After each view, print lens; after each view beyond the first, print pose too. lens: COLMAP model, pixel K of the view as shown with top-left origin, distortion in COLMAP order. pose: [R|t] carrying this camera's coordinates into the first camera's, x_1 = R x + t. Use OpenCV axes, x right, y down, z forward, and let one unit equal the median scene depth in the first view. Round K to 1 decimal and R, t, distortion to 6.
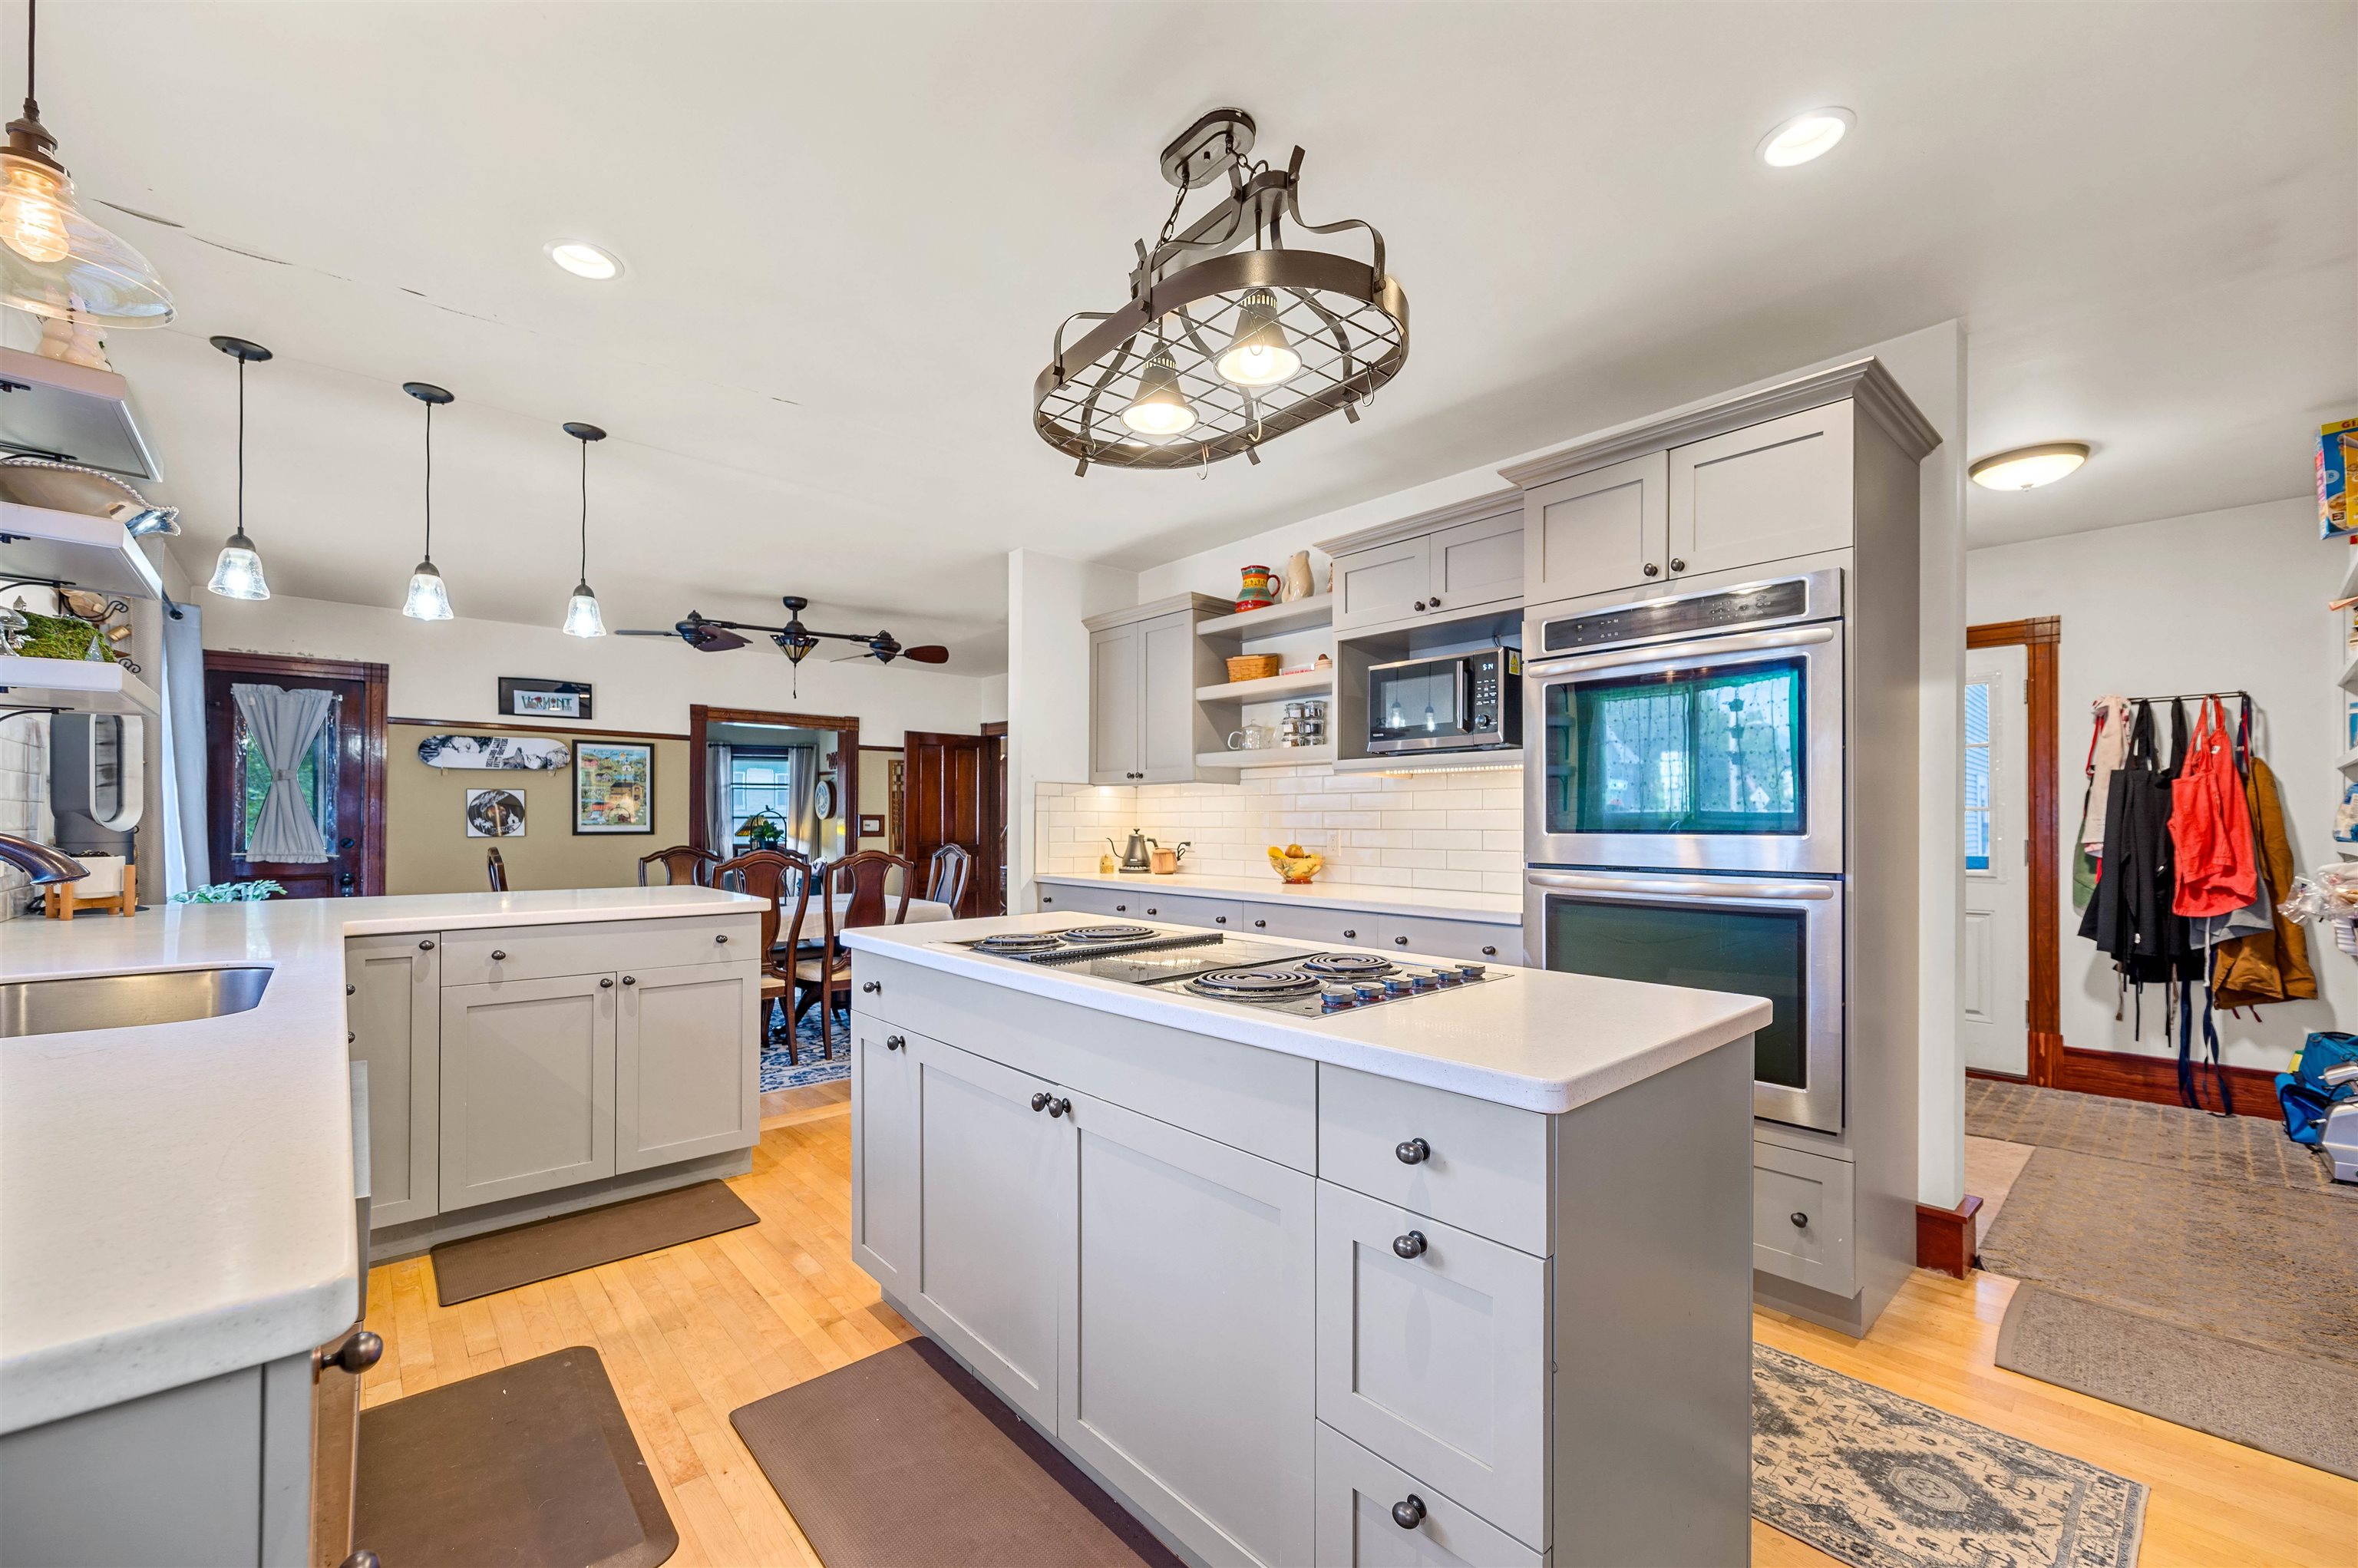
lens RADIAL K [[942.1, 0, 1170.0], [0, 942.1, 832.3], [0, 0, 1]] dist [-0.000030, -0.000410]
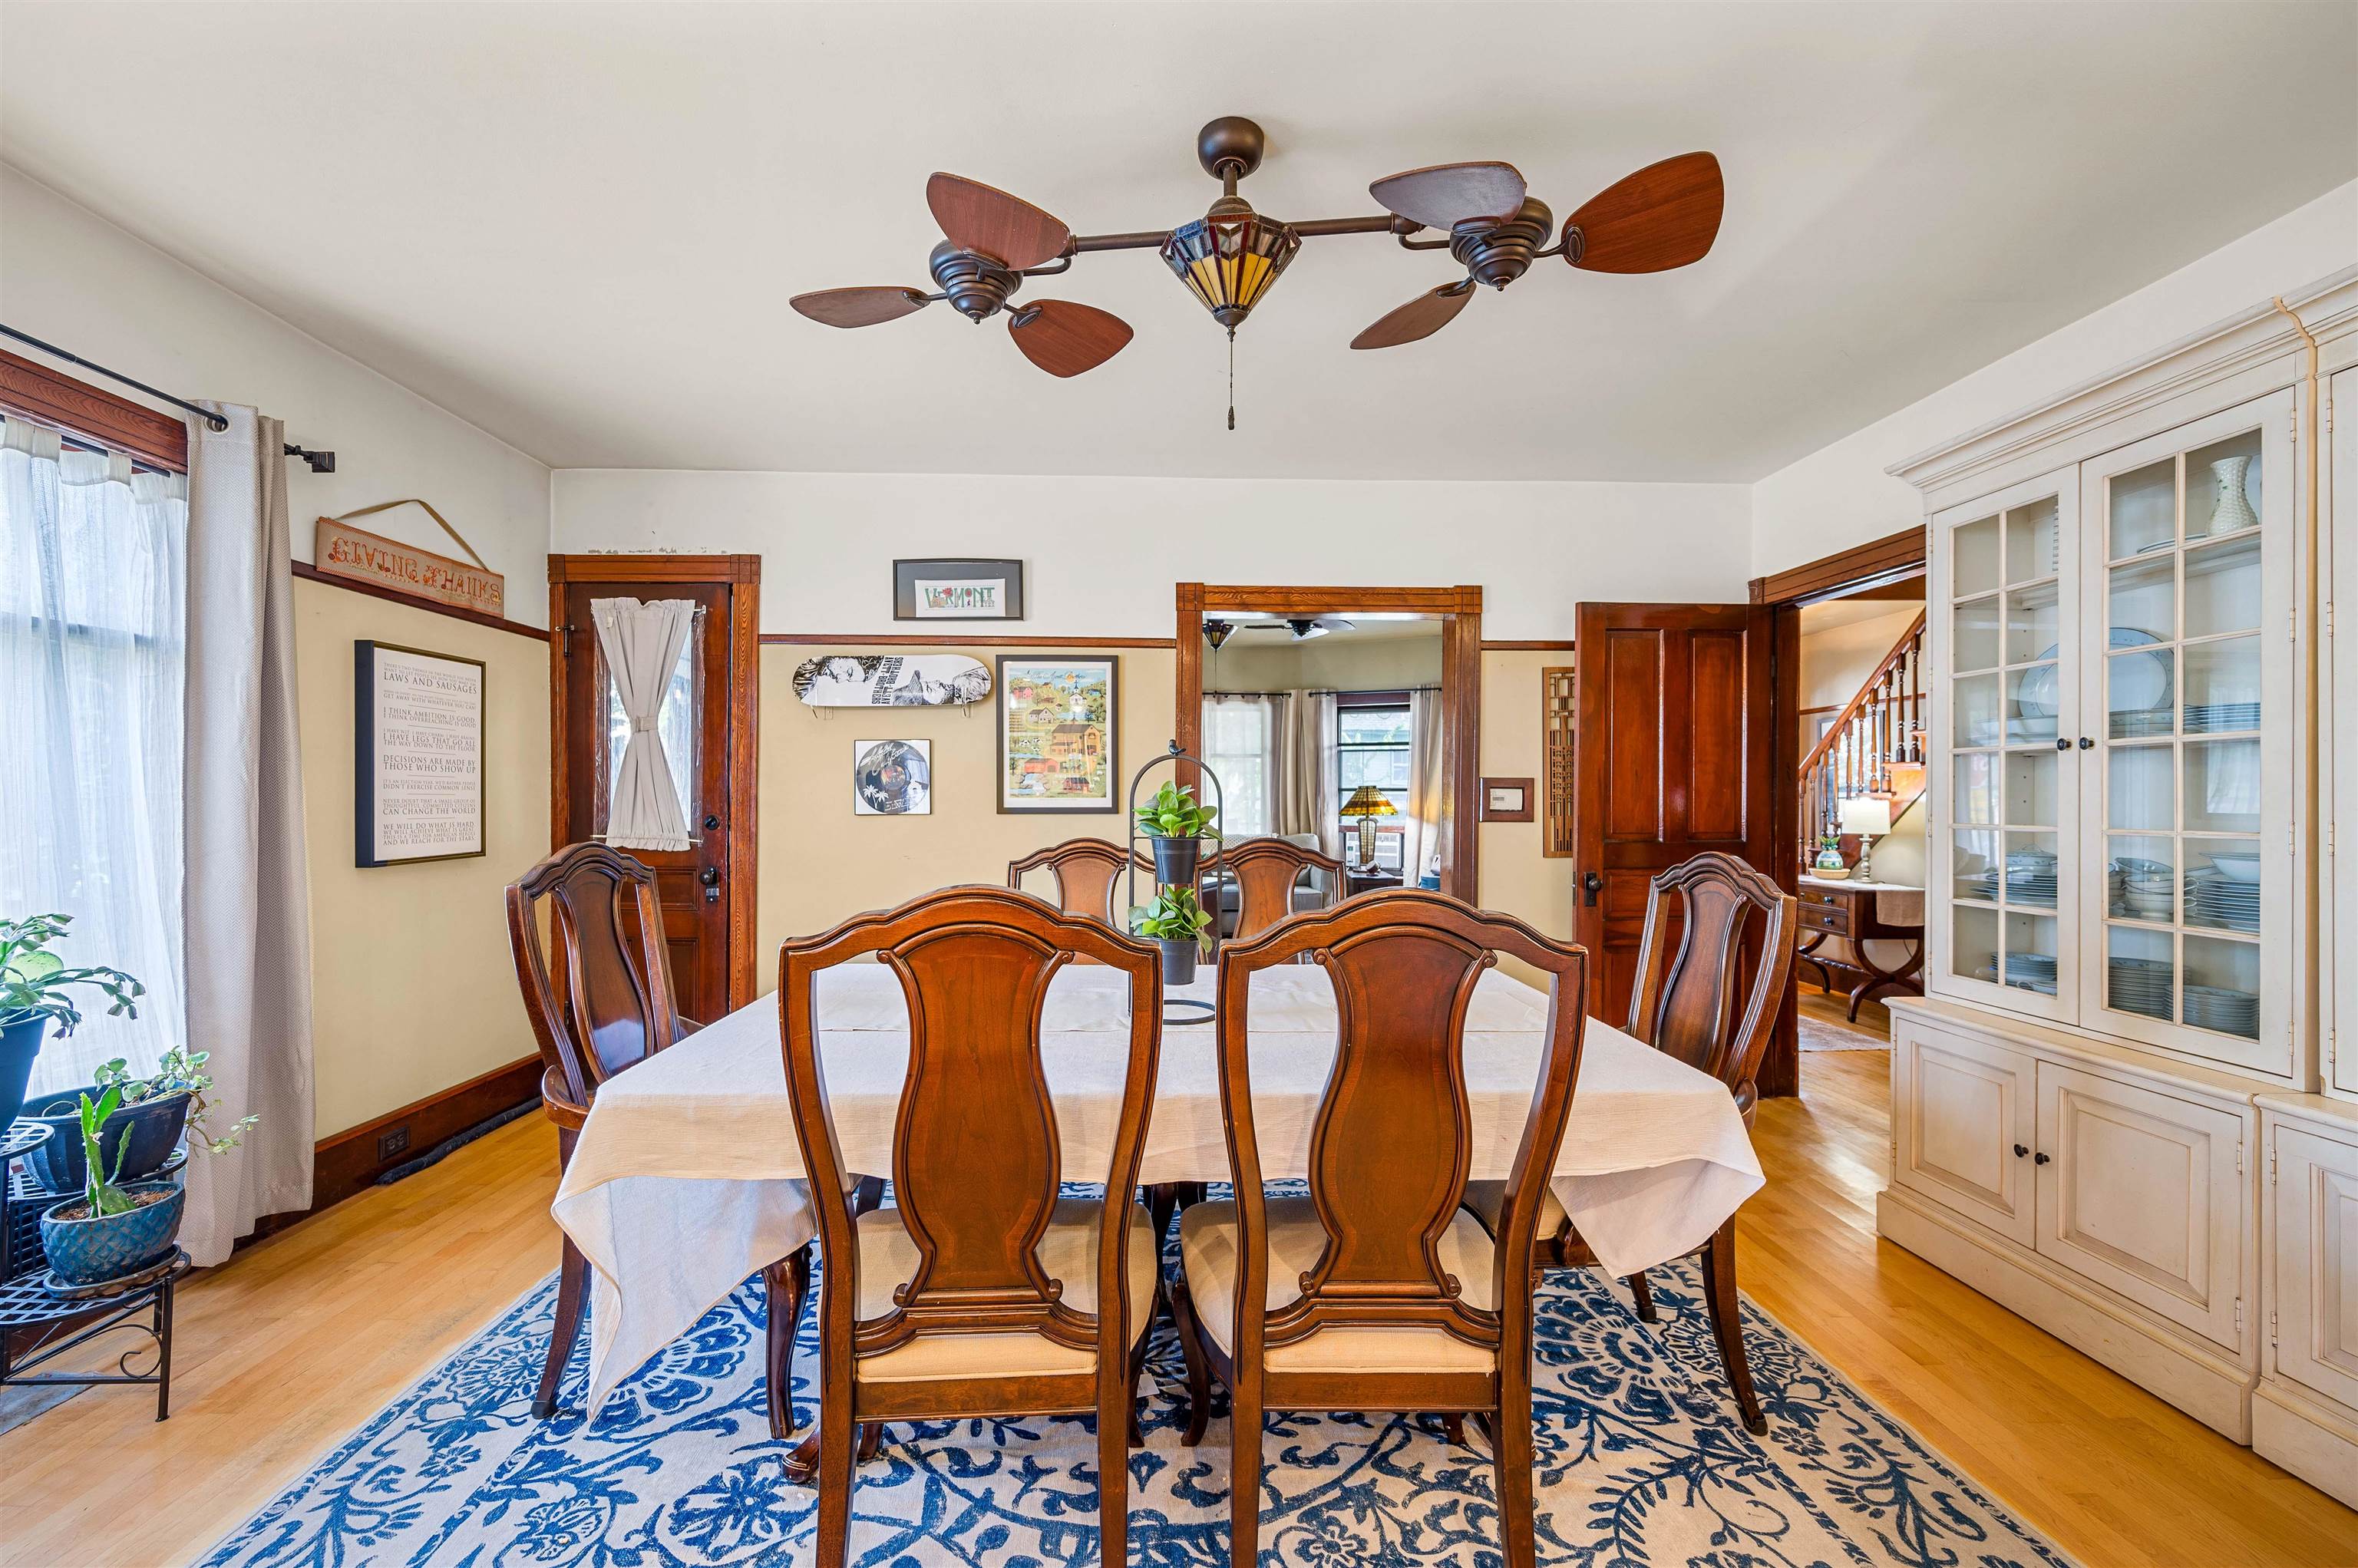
lens RADIAL K [[935.6, 0, 1172.7], [0, 935.6, 802.3], [0, 0, 1]] dist [0.000447, -0.000159]
pose [[0.769911, 0.001705, -0.638149, -0.414866], [-0.006885, 0.999960, -0.005636, -0.003906], [0.638114, 0.008733, 0.769893, 1.541103]]
